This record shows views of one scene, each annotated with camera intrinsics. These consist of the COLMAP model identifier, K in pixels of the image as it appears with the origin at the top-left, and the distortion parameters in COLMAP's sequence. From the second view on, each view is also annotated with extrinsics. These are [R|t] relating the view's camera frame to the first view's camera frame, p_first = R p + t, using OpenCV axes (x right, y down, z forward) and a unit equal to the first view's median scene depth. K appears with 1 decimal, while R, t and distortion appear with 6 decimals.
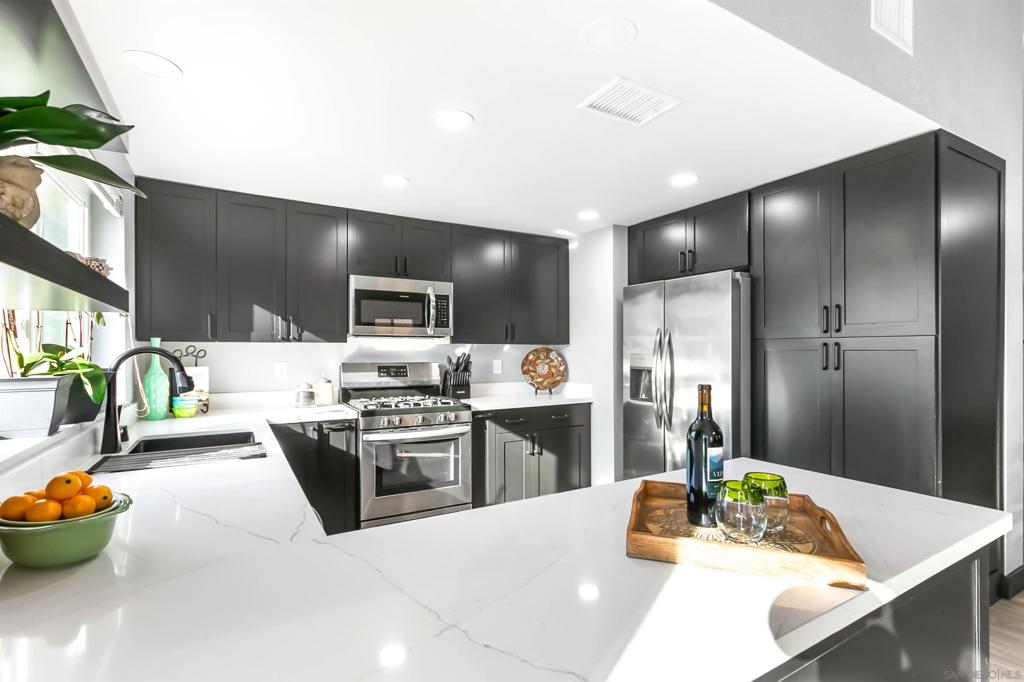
lens RADIAL K [[488.5, 0, 510.0], [0, 488.5, 352.0], [0, 0, 1]] dist [0.002907, -0.000216]
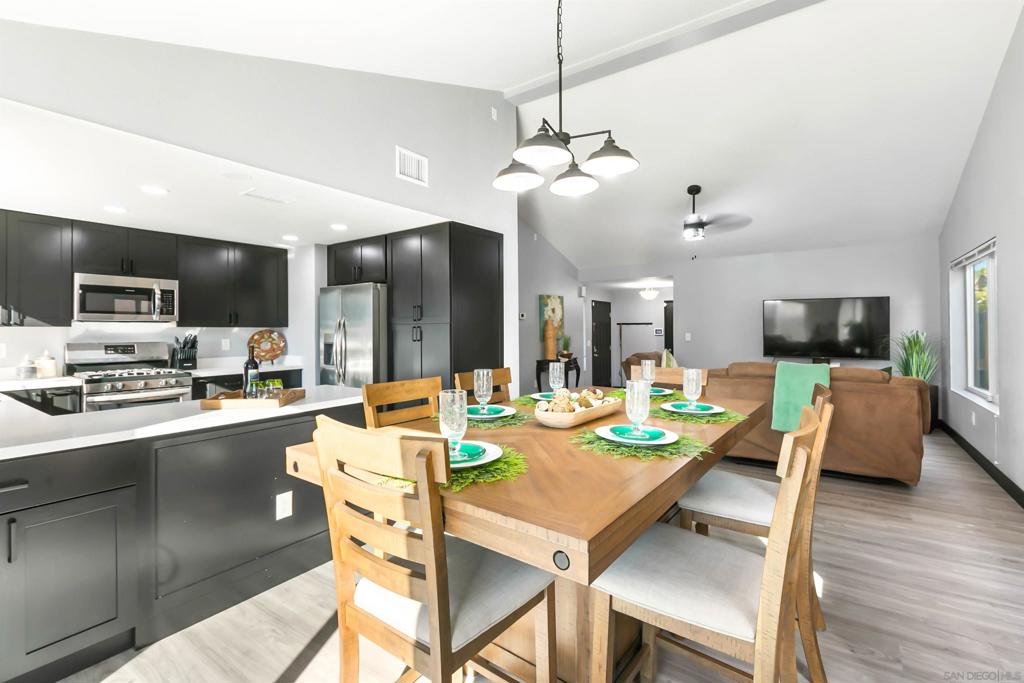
lens RADIAL K [[459.2, 0, 512.5], [0, 459.2, 327.9], [0, 0, 1]] dist [0.001220, -0.002086]
pose [[0.908857, -0.002761, 0.417100, 0.189854], [0.007320, 0.999930, -0.009331, 0.003005], [-0.417045, 0.011534, 0.908813, -0.505655]]
